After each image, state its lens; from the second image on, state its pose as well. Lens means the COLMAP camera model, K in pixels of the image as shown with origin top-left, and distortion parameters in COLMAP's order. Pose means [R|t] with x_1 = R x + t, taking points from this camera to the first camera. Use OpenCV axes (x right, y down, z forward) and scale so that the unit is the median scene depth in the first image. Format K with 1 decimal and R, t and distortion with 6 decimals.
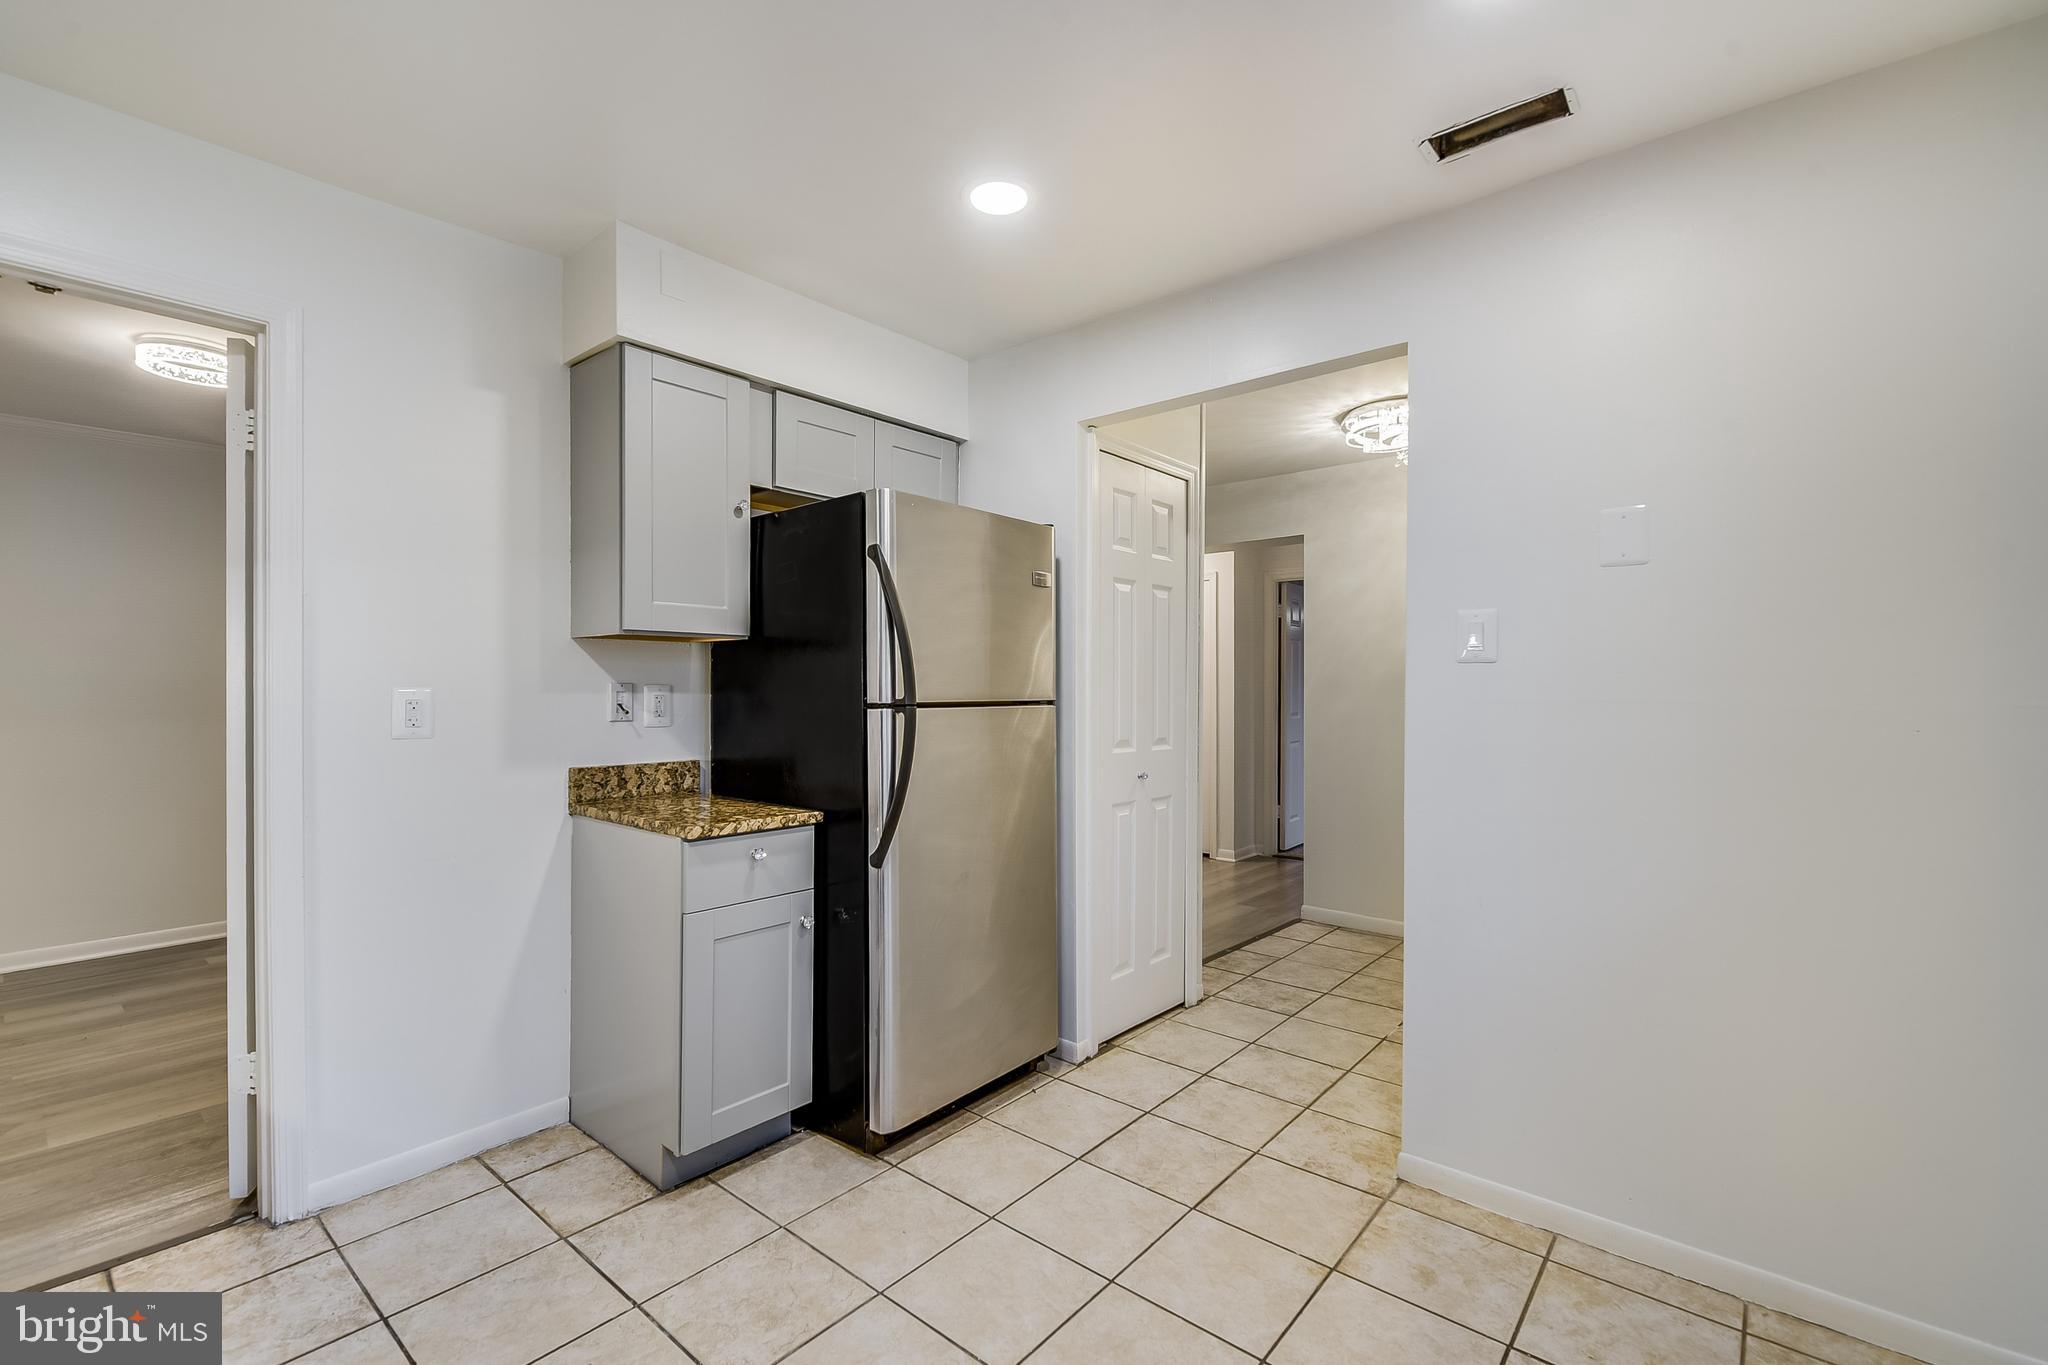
lens RADIAL K [[883.4, 0, 1024.0], [0, 883.4, 682.5], [0, 0, 1]] dist [-0.001516, -0.000279]
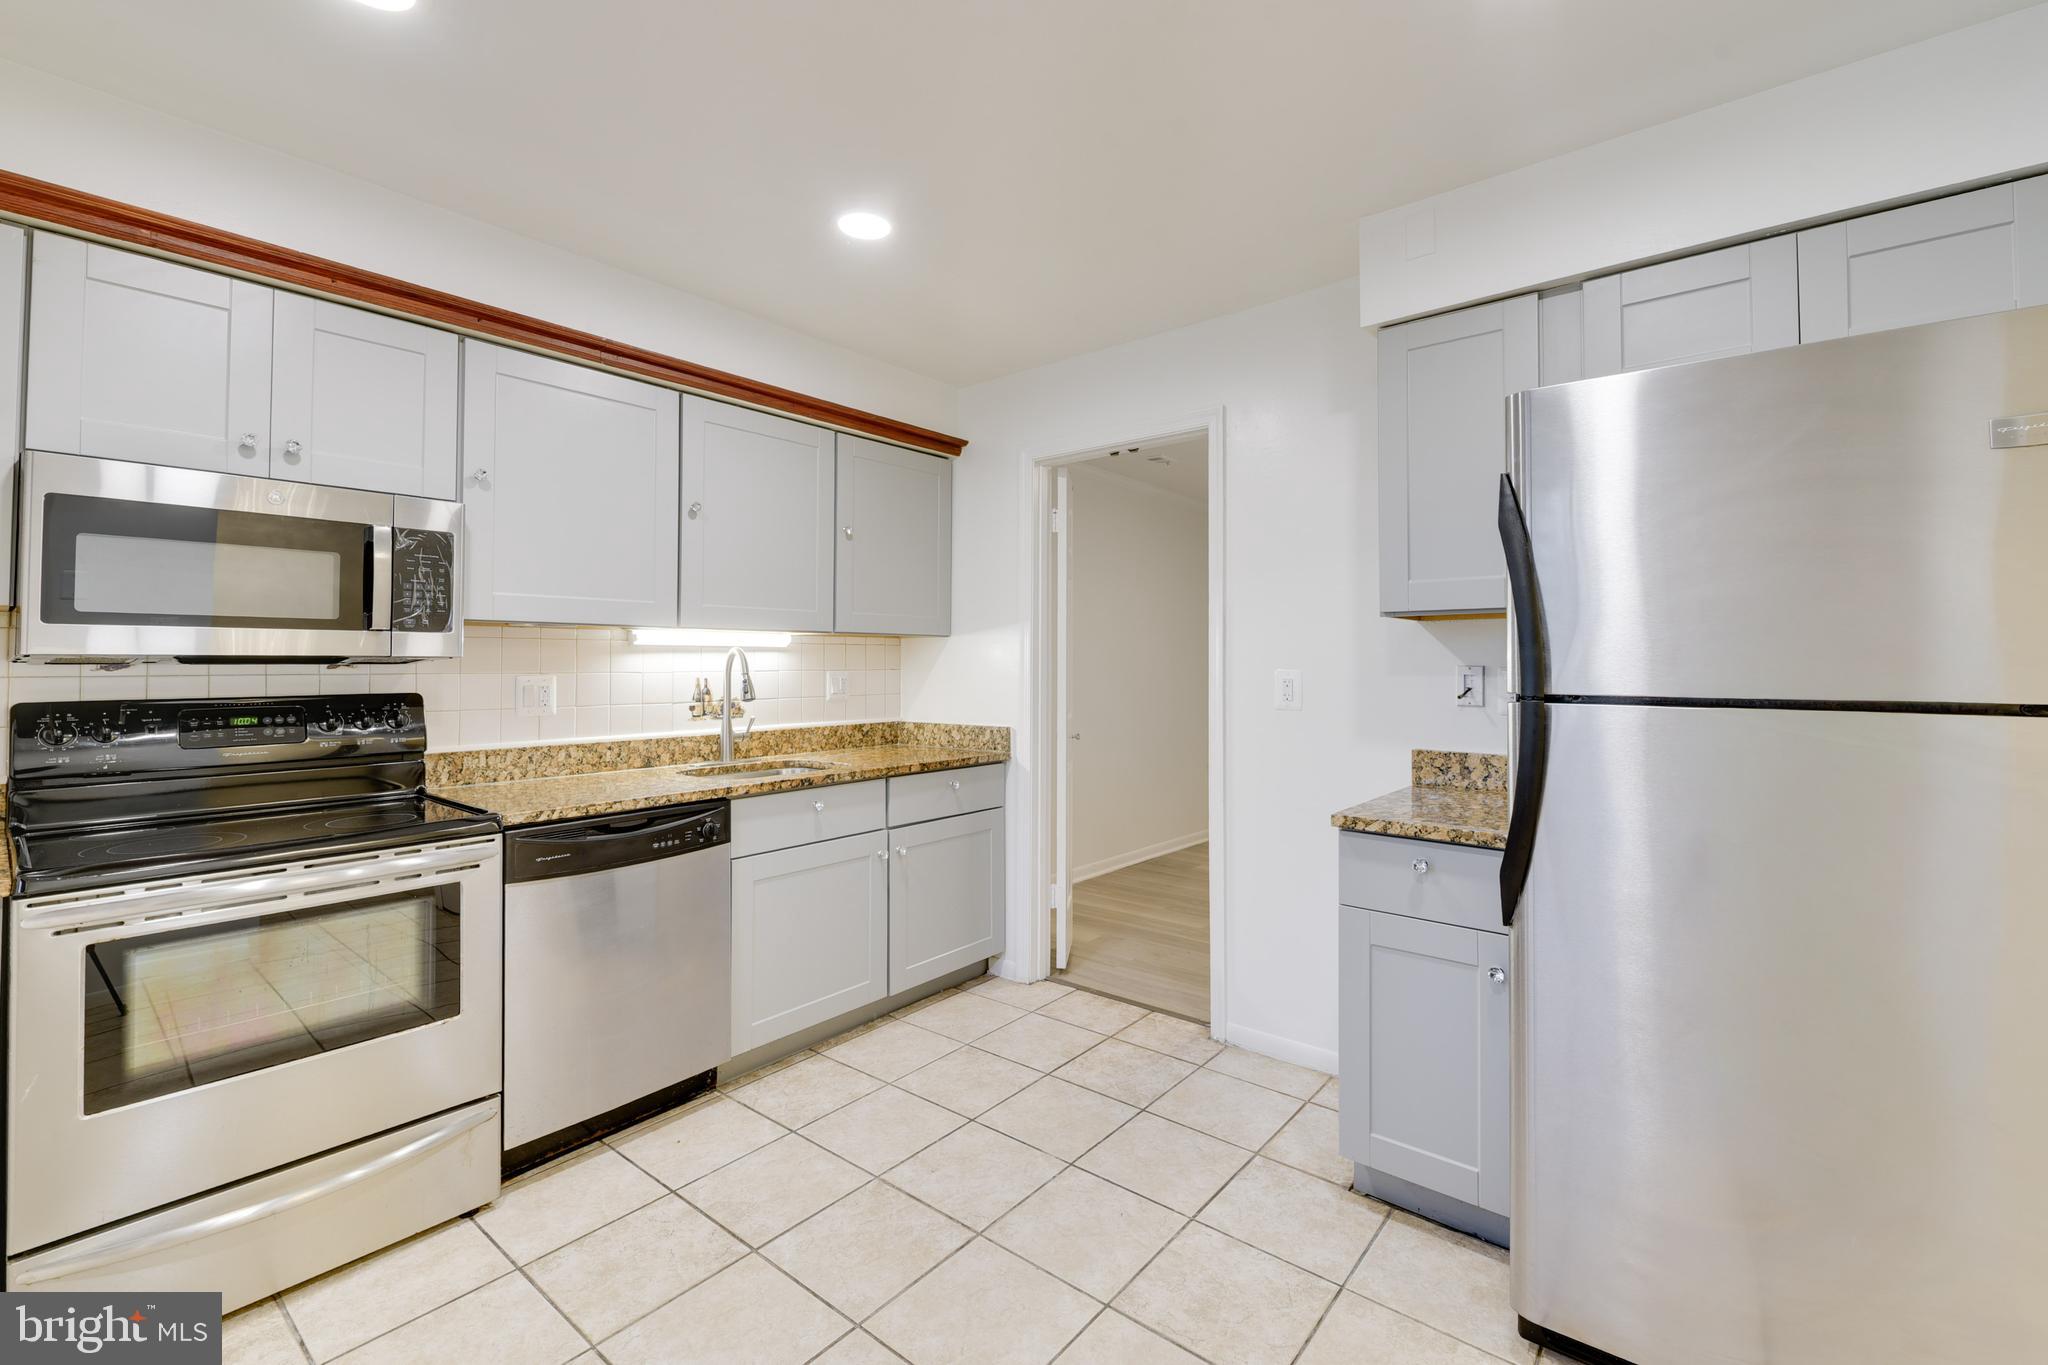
lens RADIAL K [[874.9, 0, 1046.7], [0, 874.9, 643.3], [0, 0, 1]] dist [0.001501, -0.000032]
pose [[0.030297, -0.024715, -0.999235, 0.482585], [0.002244, 0.999693, -0.024658, -0.001199], [0.999538, -0.001495, 0.030343, 0.545136]]
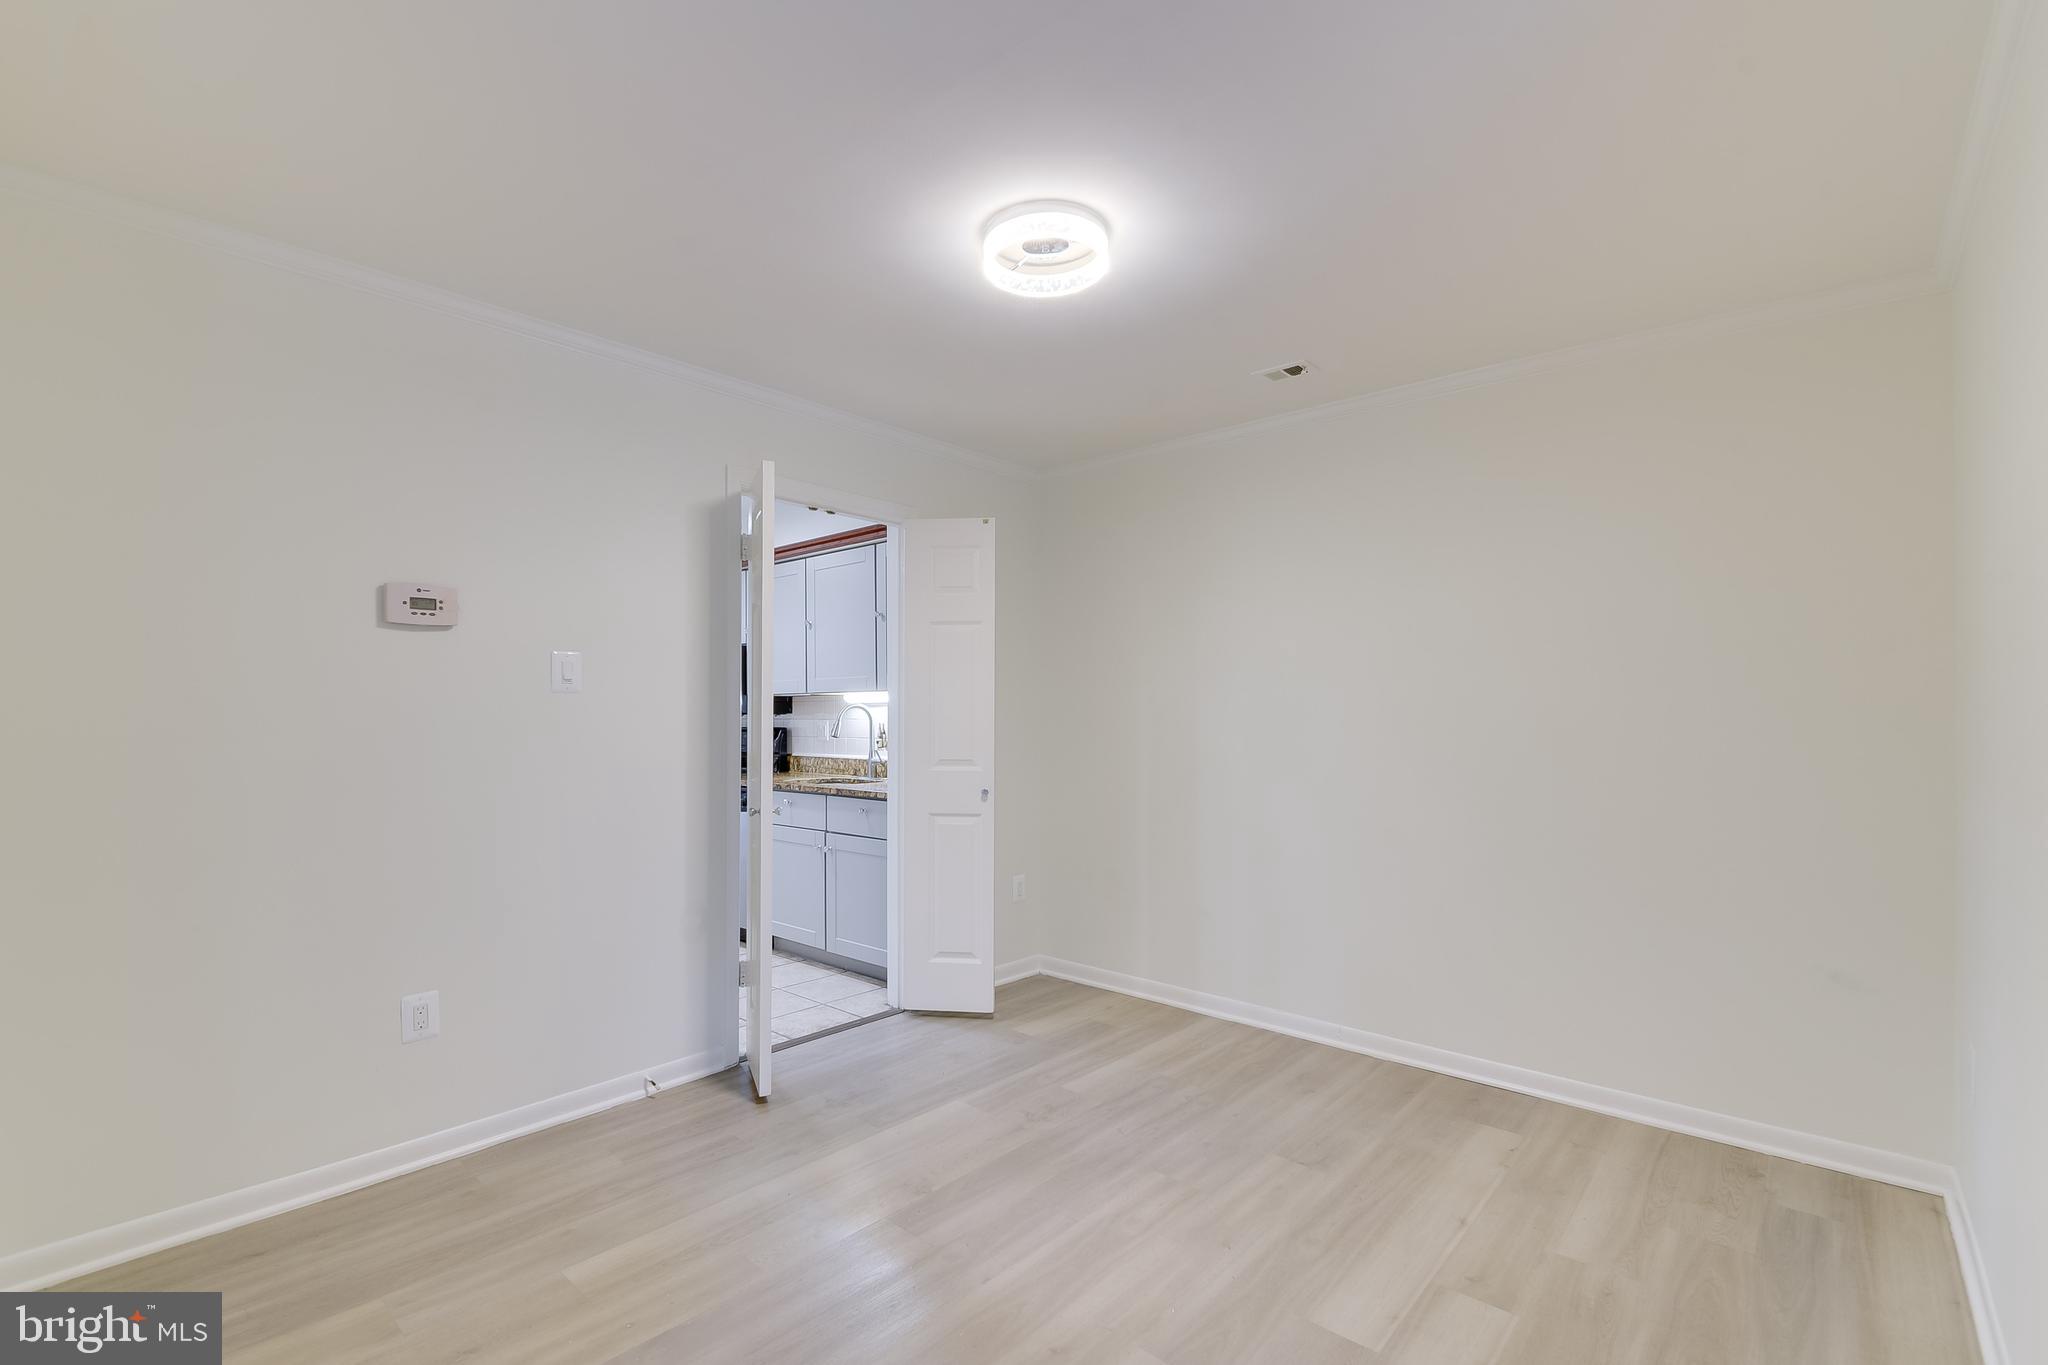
lens RADIAL K [[899.1, 0, 1018.9], [0, 899.1, 696.0], [0, 0, 1]] dist [-0.002627, -0.008304]
pose [[-0.999616, 0.002602, 0.027600, -1.147233], [0.001890, 0.999665, -0.025810, 0.008173], [-0.027658, -0.025748, -0.999286, 2.089332]]
